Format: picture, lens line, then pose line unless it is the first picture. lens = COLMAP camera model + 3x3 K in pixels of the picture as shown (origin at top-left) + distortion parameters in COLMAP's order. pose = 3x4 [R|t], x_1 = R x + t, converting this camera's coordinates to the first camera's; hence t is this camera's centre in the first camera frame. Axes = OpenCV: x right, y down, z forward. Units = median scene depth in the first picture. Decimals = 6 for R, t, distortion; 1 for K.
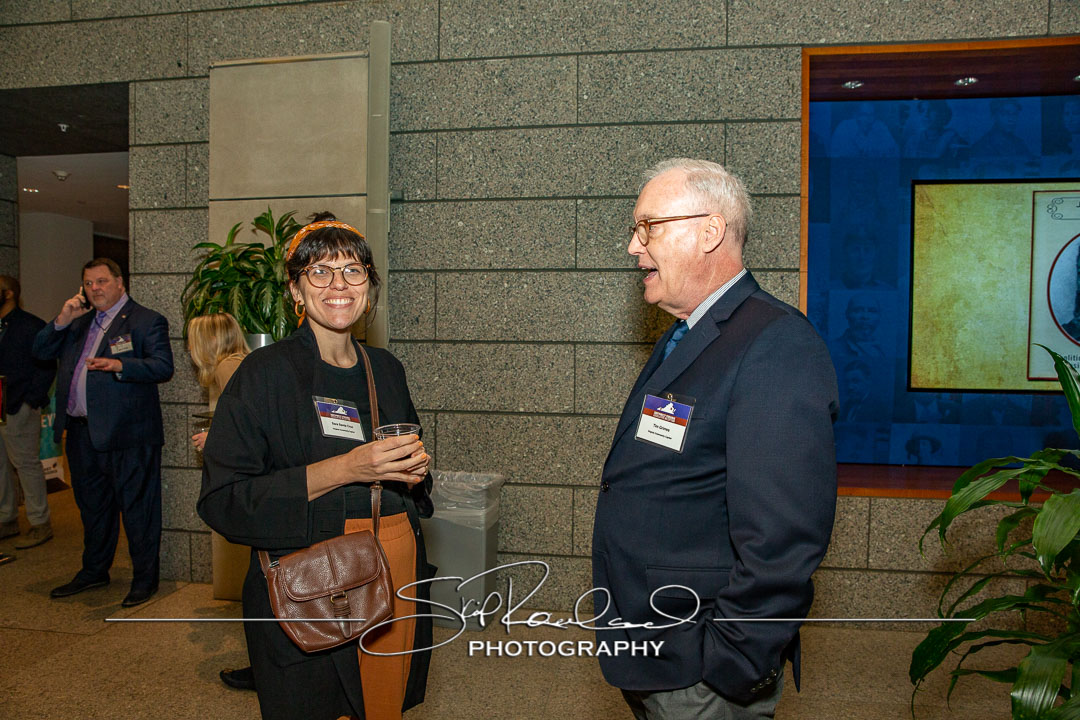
lens RADIAL K [[734.2, 0, 540.0], [0, 734.2, 360.0], [0, 0, 1]] dist [-0.112966, 0.085955]
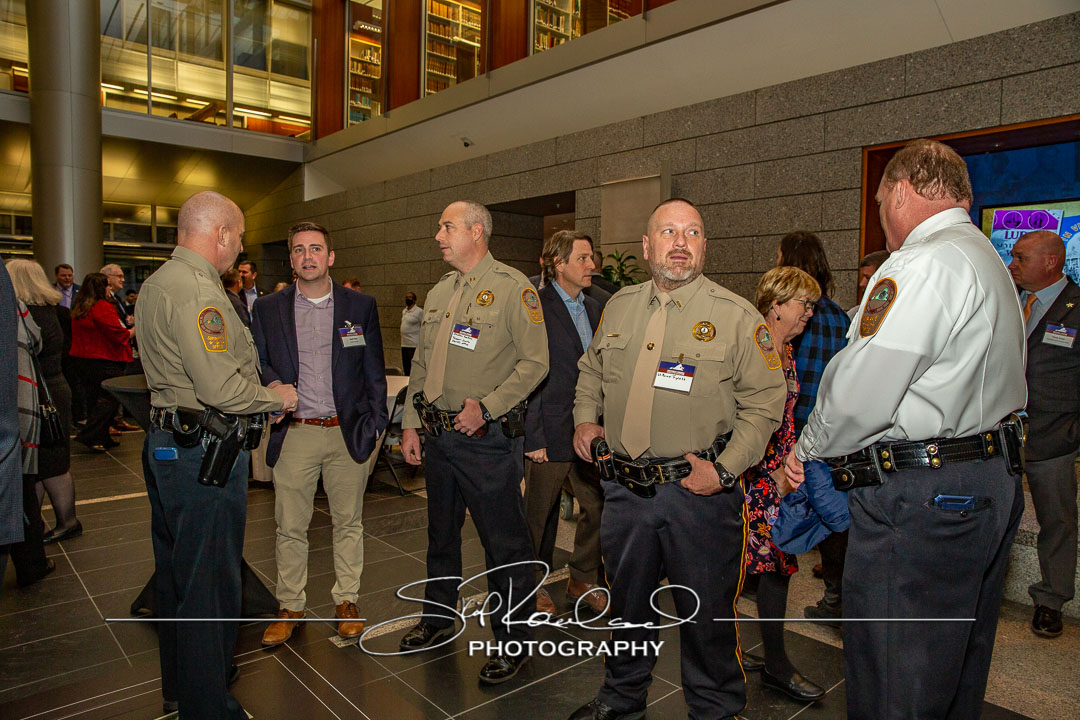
lens RADIAL K [[734.2, 0, 540.0], [0, 734.2, 360.0], [0, 0, 1]] dist [-0.112966, 0.085955]
pose [[0.771671, 0.045074, -0.634423, 0.869989], [-0.032779, 0.998979, 0.031104, 0.072691], [0.635177, -0.003206, 0.772360, -0.897664]]
